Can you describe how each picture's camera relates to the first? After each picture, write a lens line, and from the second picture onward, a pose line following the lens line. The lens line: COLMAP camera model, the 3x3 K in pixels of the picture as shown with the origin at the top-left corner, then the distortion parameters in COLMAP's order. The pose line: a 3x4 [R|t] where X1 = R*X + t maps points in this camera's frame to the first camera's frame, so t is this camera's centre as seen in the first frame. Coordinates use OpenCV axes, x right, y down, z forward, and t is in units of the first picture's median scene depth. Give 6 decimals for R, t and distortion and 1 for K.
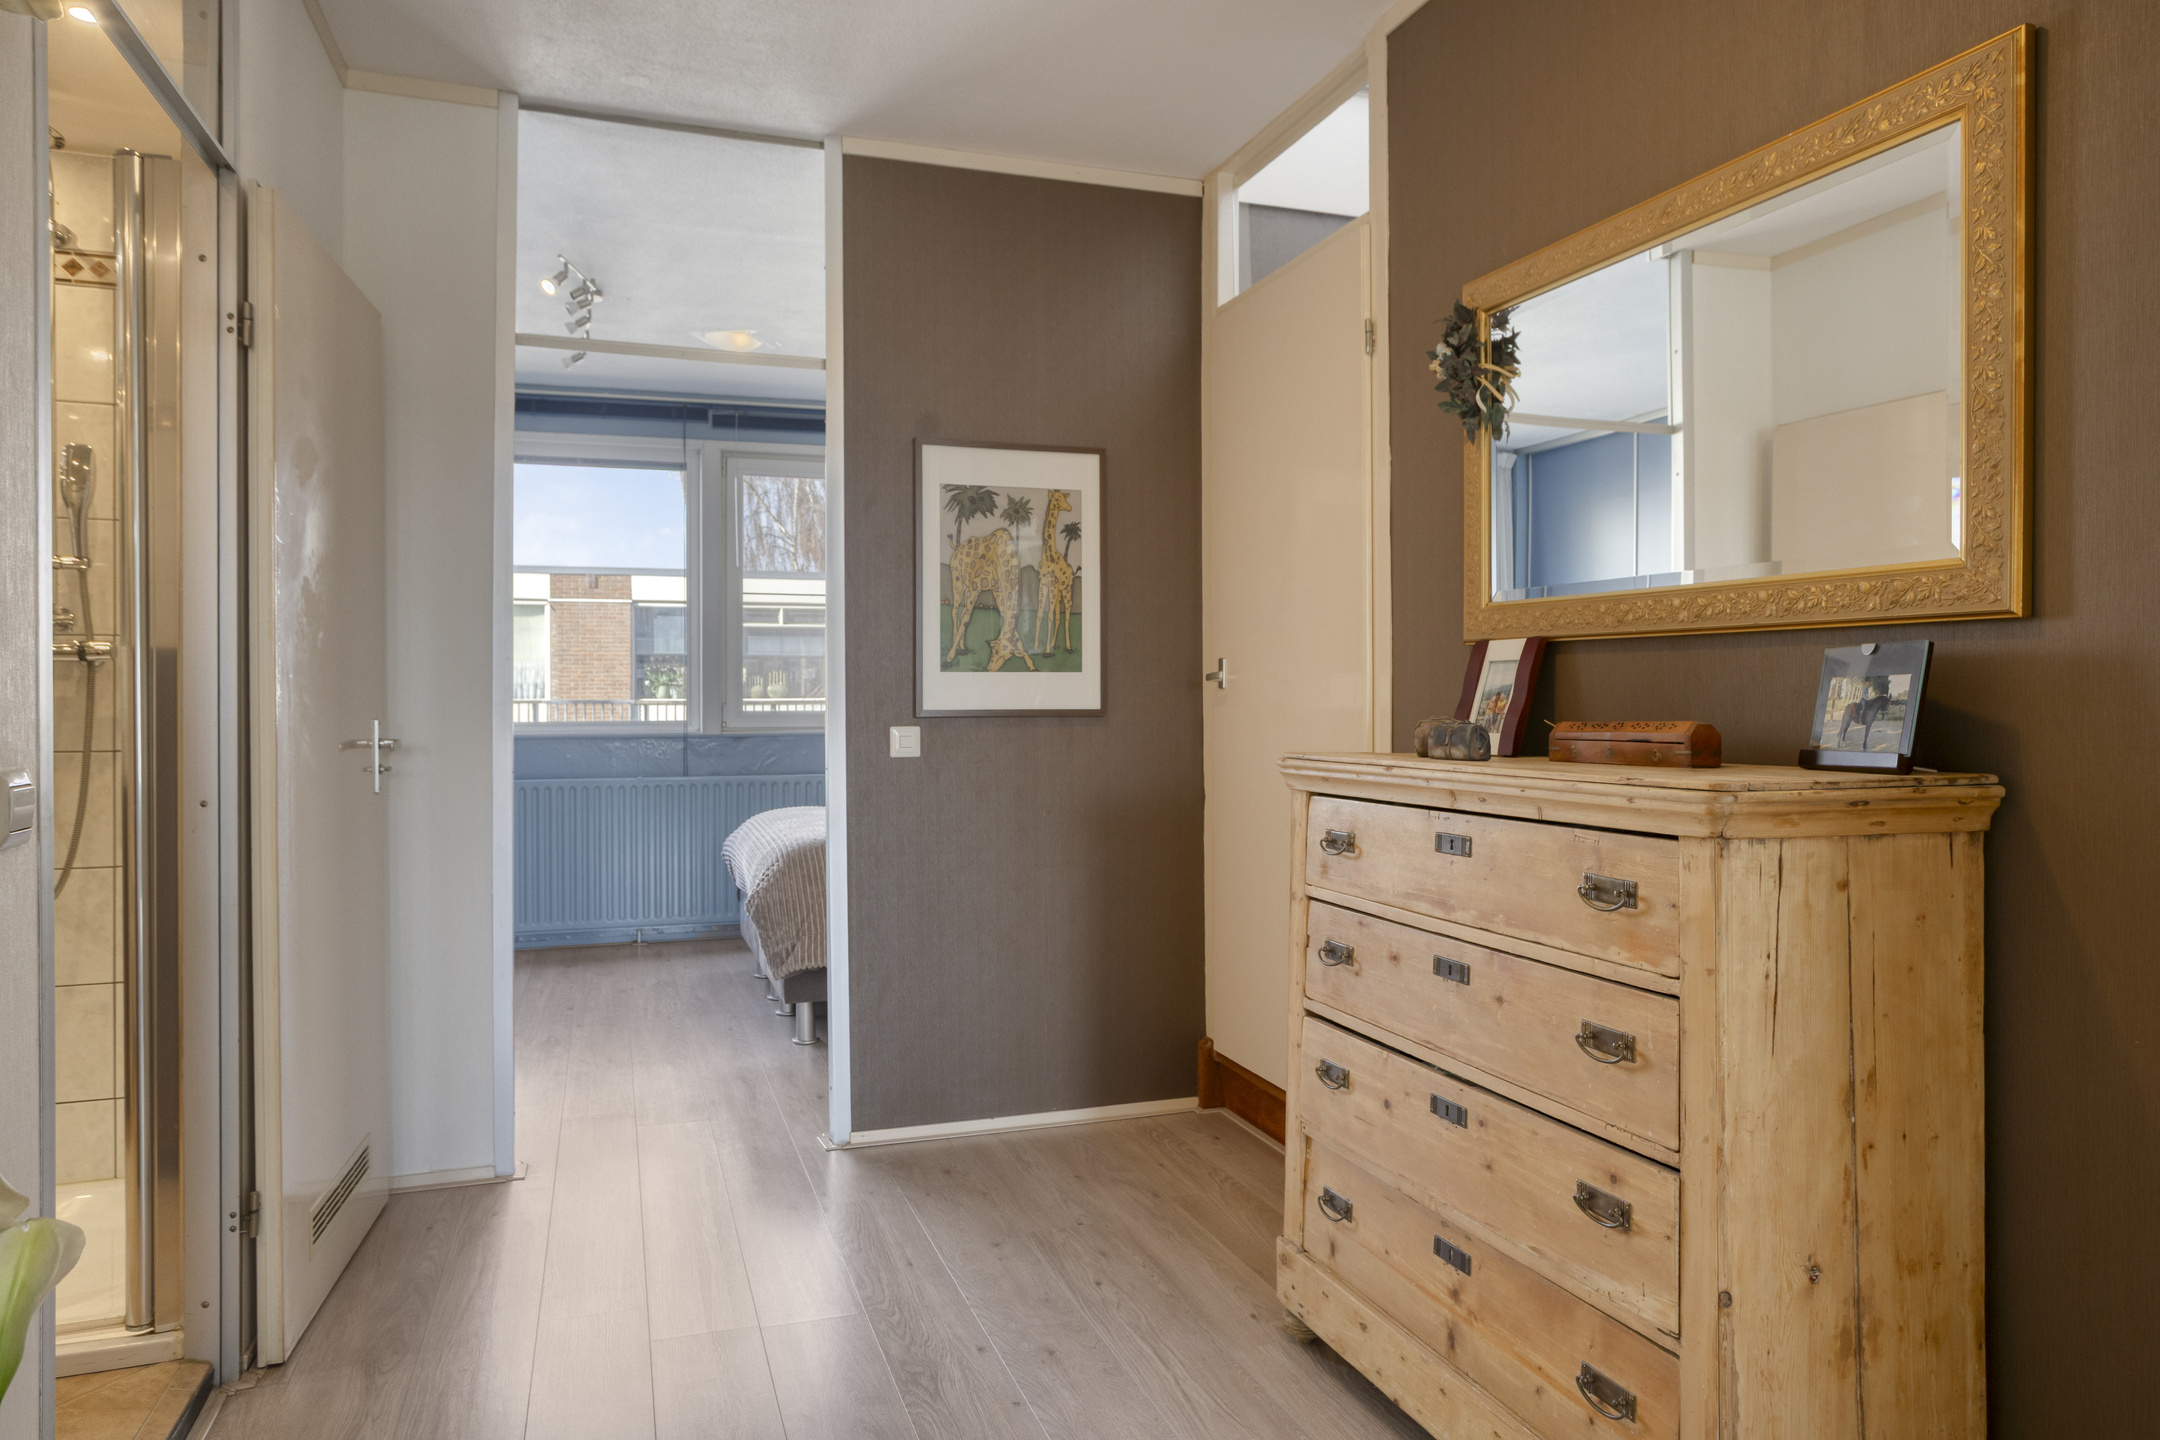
lens RADIAL K [[1415.5, 0, 1082.3], [0, 1415.5, 708.9], [0, 0, 1]] dist [0.000048, 0.000153]
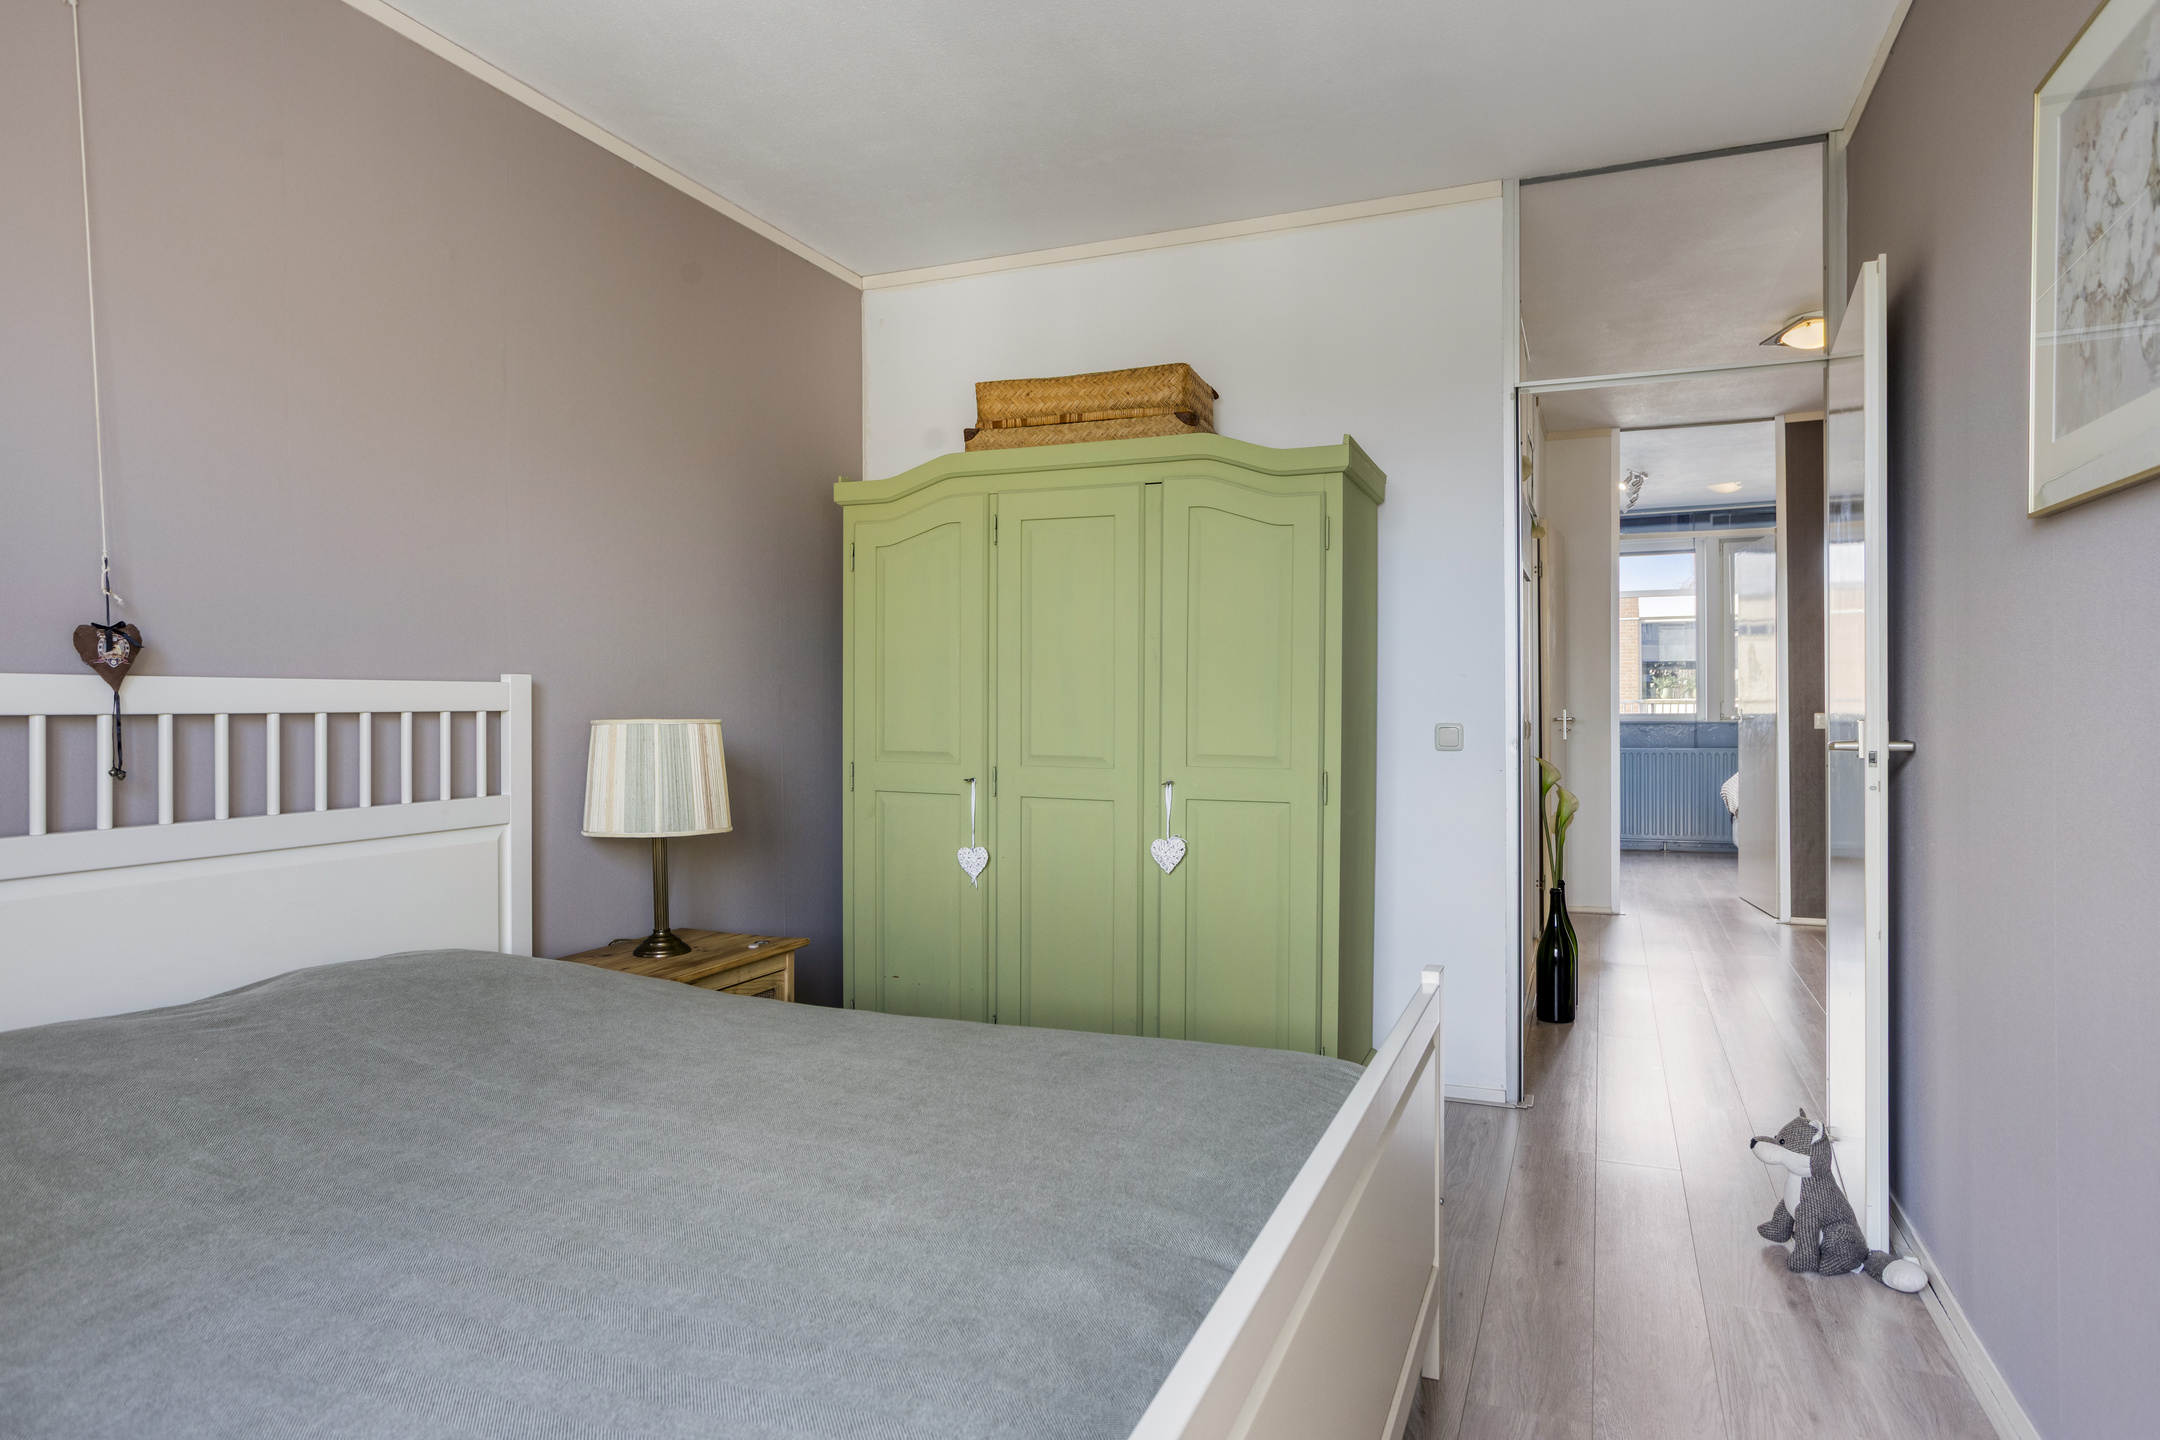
lens RADIAL K [[1327.1, 0, 1080.9], [0, 1327.1, 701.3], [0, 0, 1]] dist [-0.000391, 0.000115]
pose [[0.766081, -0.005155, -0.642724, 0.147207], [0.001787, 0.999981, -0.005891, 0.002588], [0.642742, 0.003365, 0.766075, -0.580352]]
